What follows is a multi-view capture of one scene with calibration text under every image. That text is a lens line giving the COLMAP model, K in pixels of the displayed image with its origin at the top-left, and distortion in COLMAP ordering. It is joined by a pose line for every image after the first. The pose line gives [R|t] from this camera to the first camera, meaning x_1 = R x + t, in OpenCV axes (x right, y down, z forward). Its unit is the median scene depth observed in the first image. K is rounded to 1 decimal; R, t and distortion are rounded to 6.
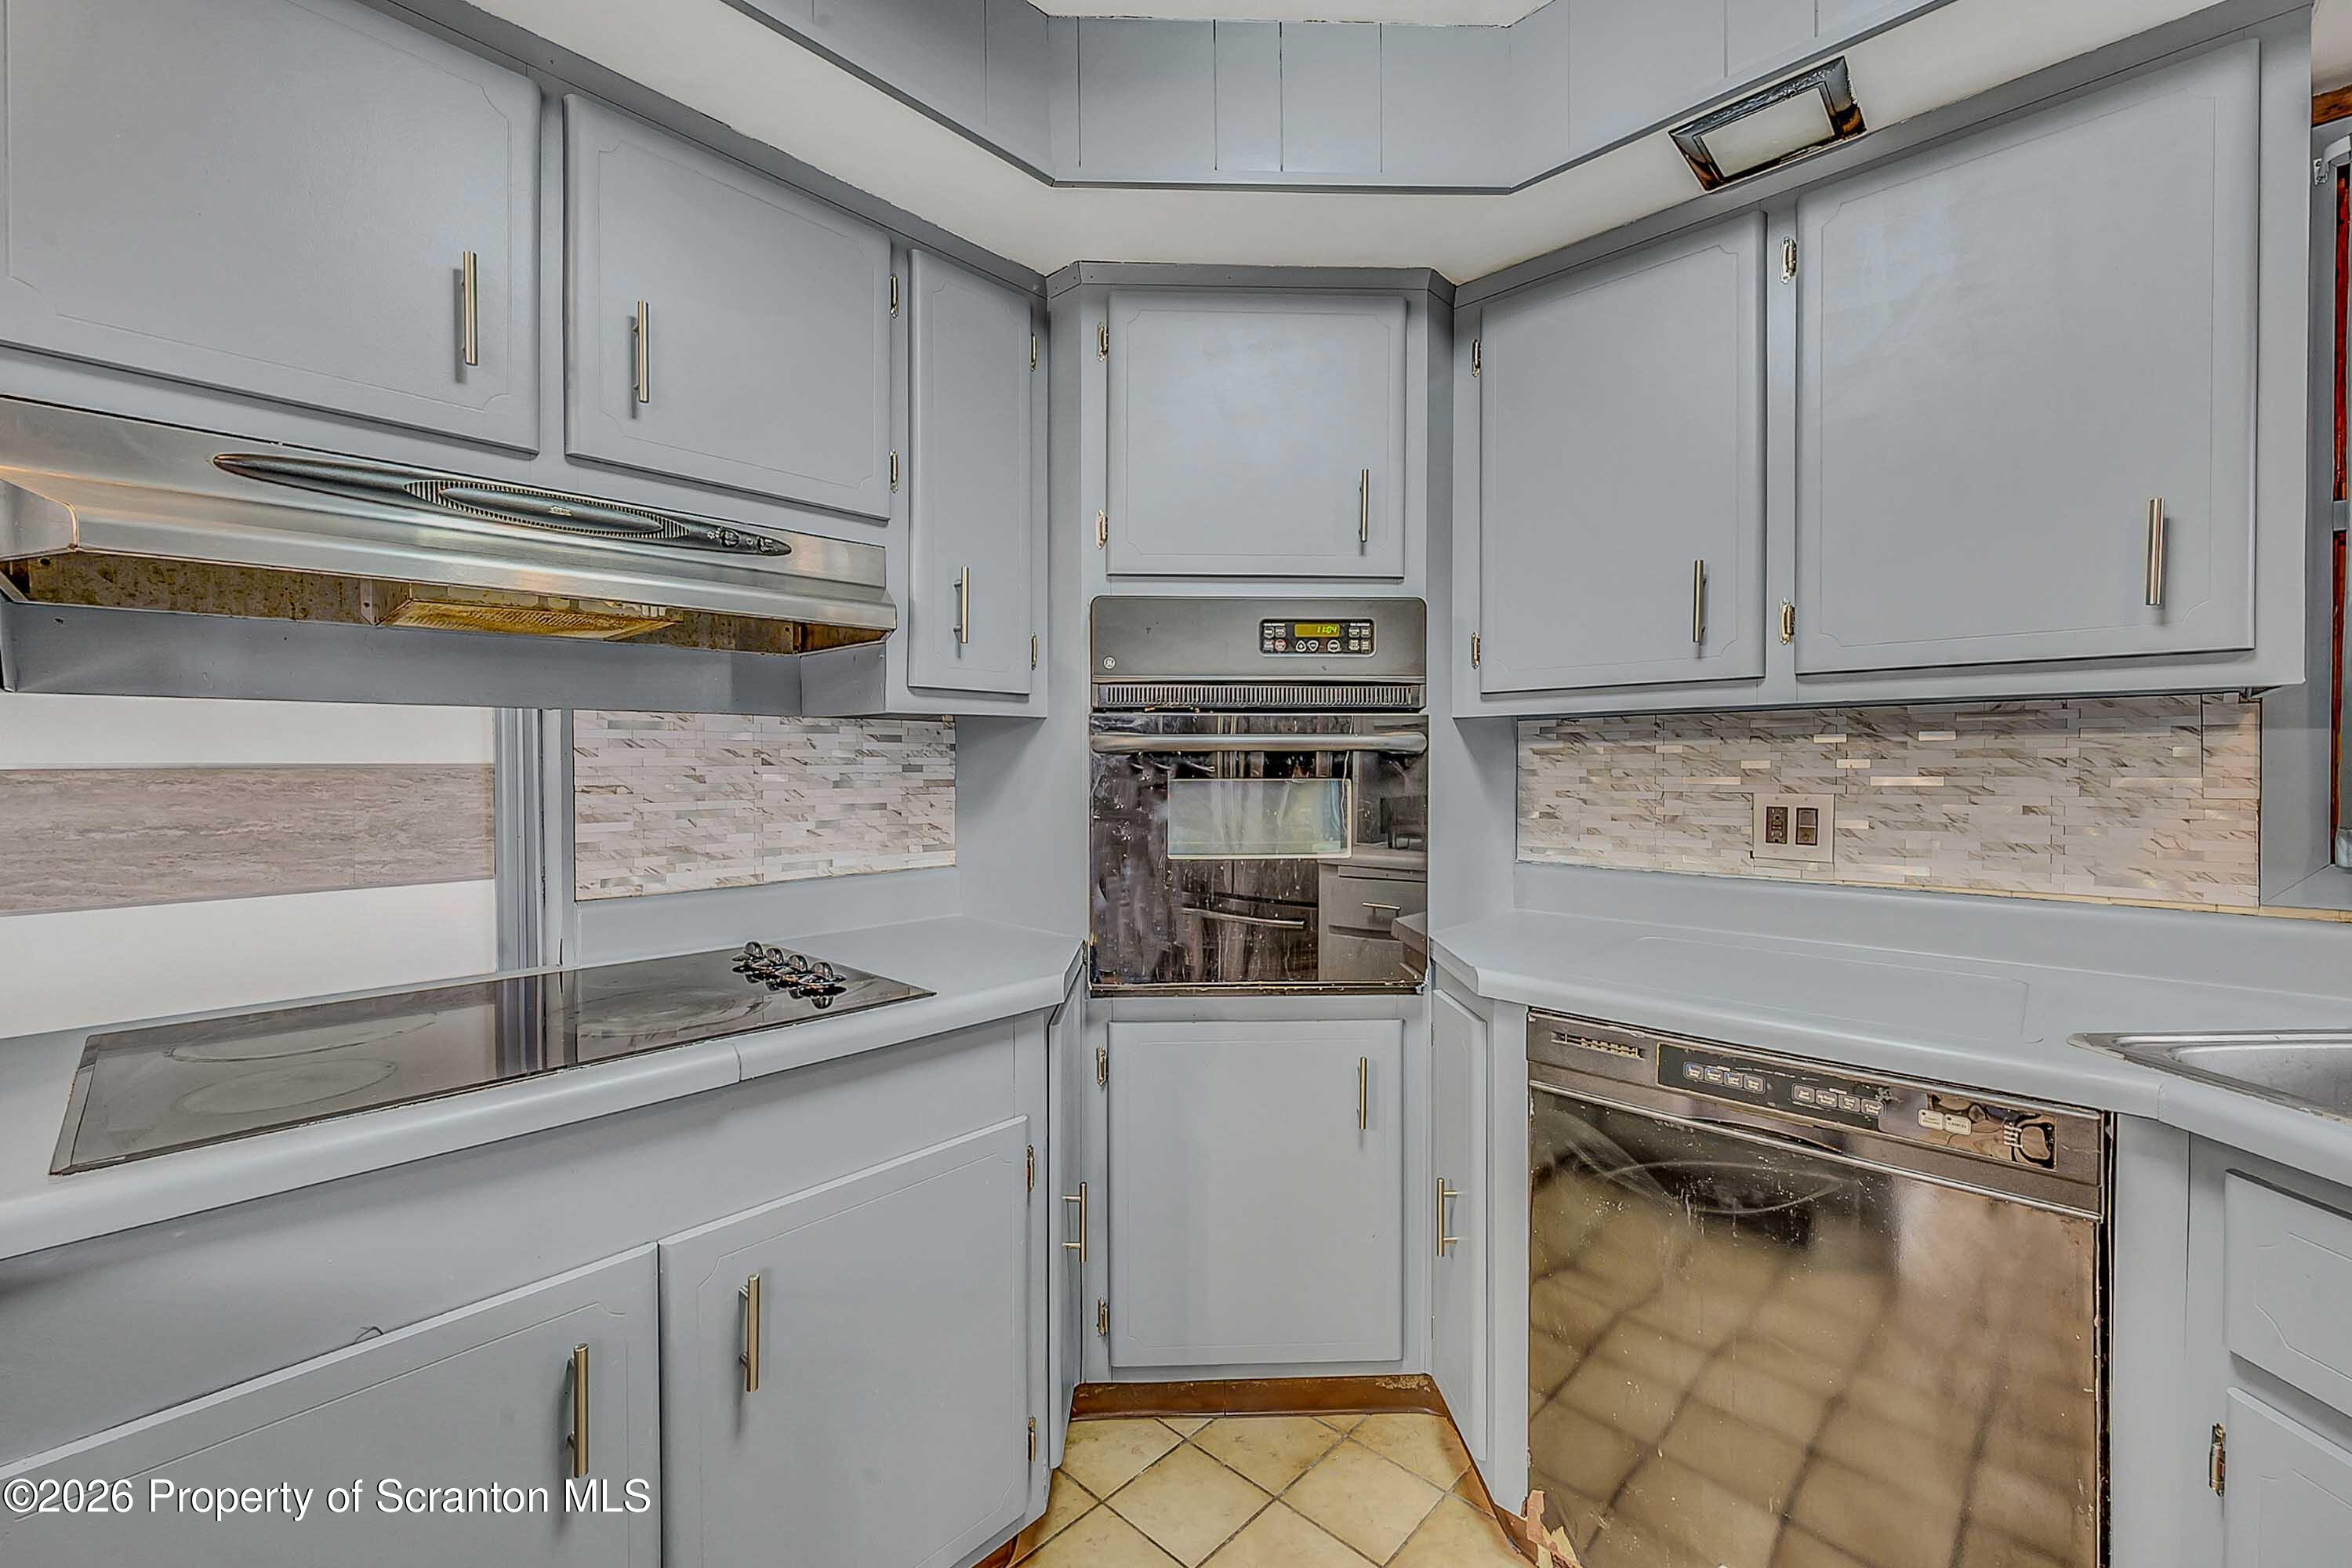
lens RADIAL K [[947.2, 0, 1175.6], [0, 947.2, 773.1], [0, 0, 1]] dist [0.000164, -0.000260]
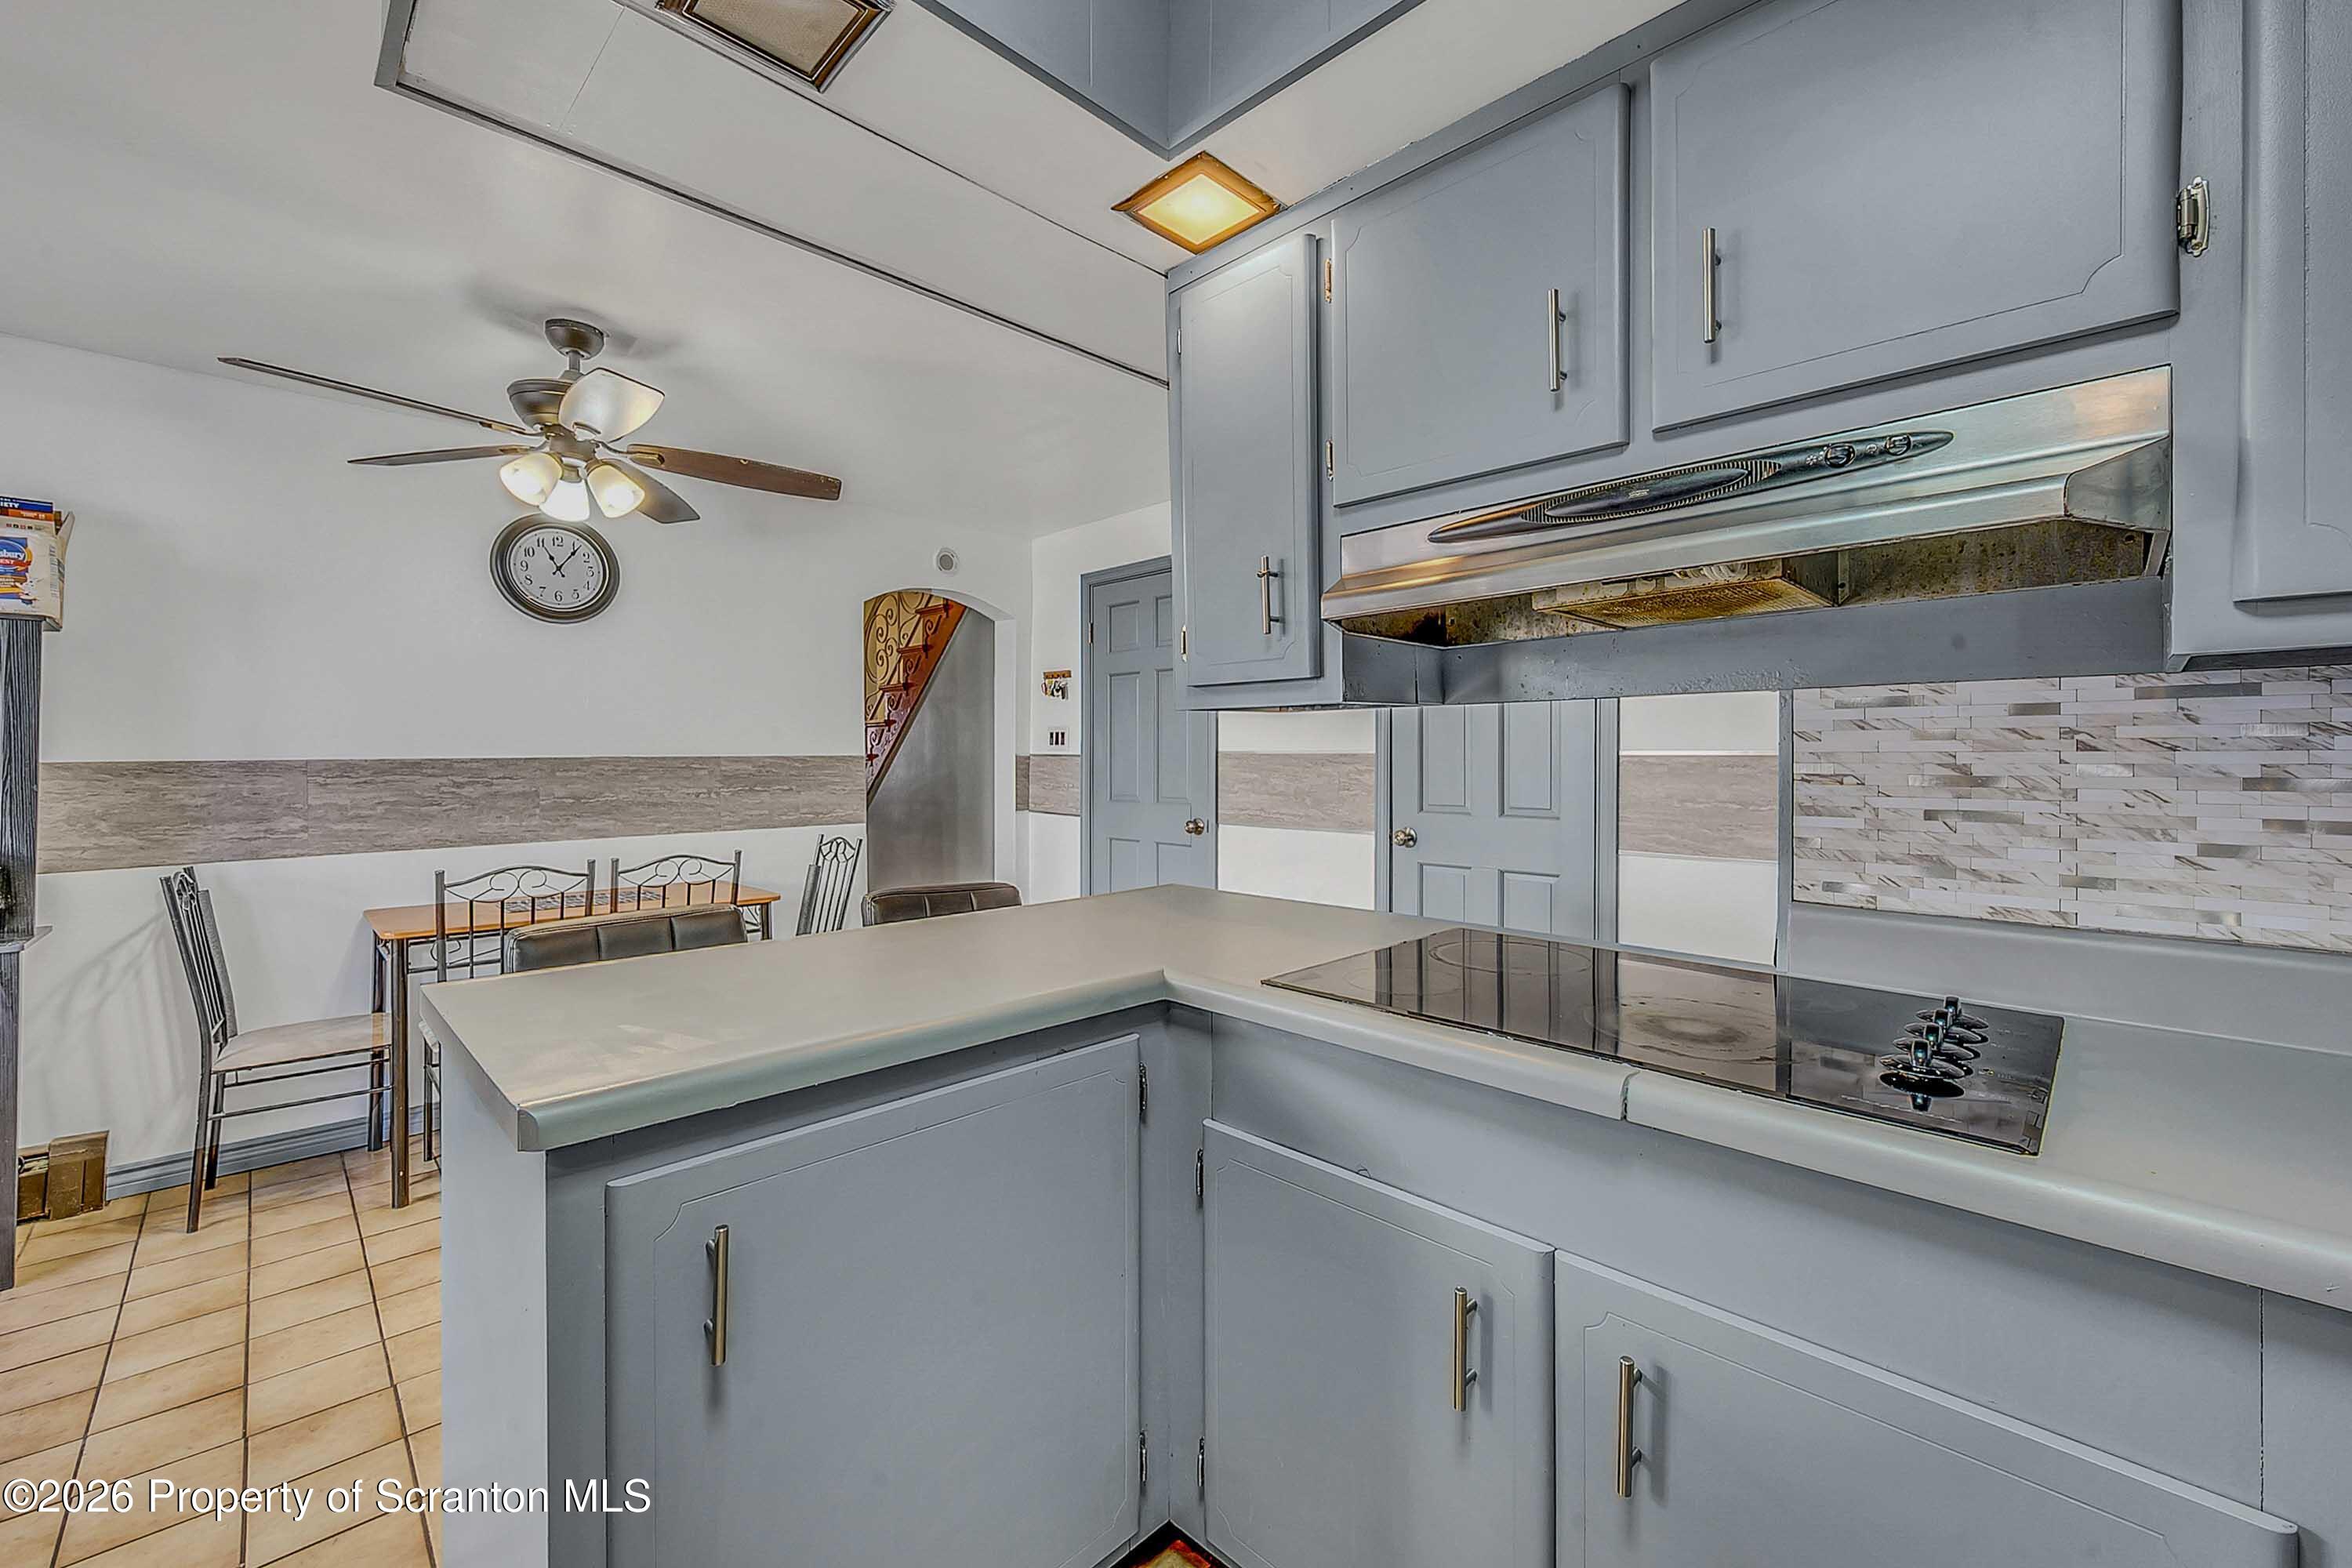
lens RADIAL K [[947.2, 0, 1175.7], [0, 947.2, 769.8], [0, 0, 1]] dist [0.000164, -0.000260]
pose [[-0.036972, 0.018225, -0.999150, 0.275032], [-0.009879, 0.999778, 0.018602, -0.001082], [0.999267, 0.010559, -0.036783, 0.419866]]
